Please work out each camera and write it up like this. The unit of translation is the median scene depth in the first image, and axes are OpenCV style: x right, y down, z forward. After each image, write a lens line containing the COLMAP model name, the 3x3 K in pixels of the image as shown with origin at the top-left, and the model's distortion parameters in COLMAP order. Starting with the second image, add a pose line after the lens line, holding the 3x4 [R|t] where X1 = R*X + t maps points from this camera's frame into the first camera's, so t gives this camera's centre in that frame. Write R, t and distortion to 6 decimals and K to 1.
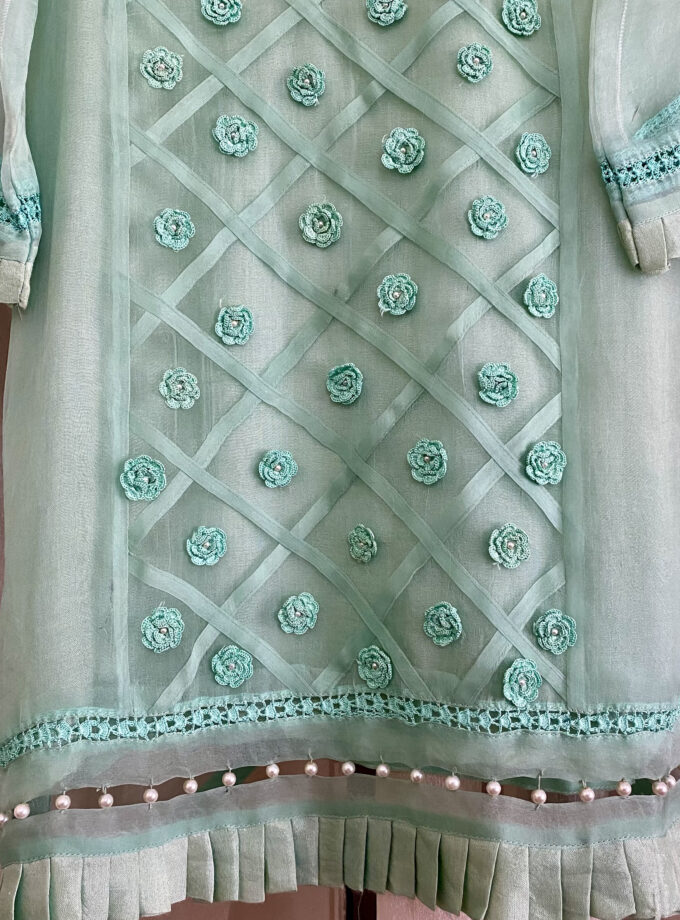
lens RADIAL K [[935.9, 0, 353.4], [0, 935.9, 447.6], [0, 0, 1]] dist [0.187945, -0.547987]
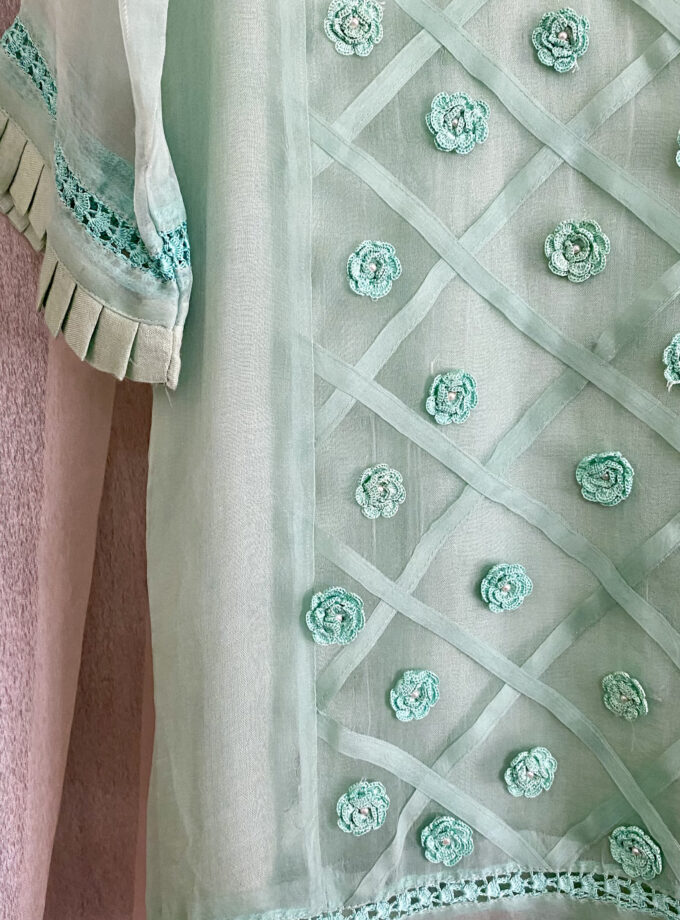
lens RADIAL K [[935.9, 0, 353.4], [0, 935.9, 447.6], [0, 0, 1]] dist [0.187945, -0.547987]
pose [[0.997290, 0.009680, -0.072927, -0.149829], [0.002548, 0.986165, 0.165746, -0.213759], [0.073522, -0.165483, 0.983468, 0.281284]]
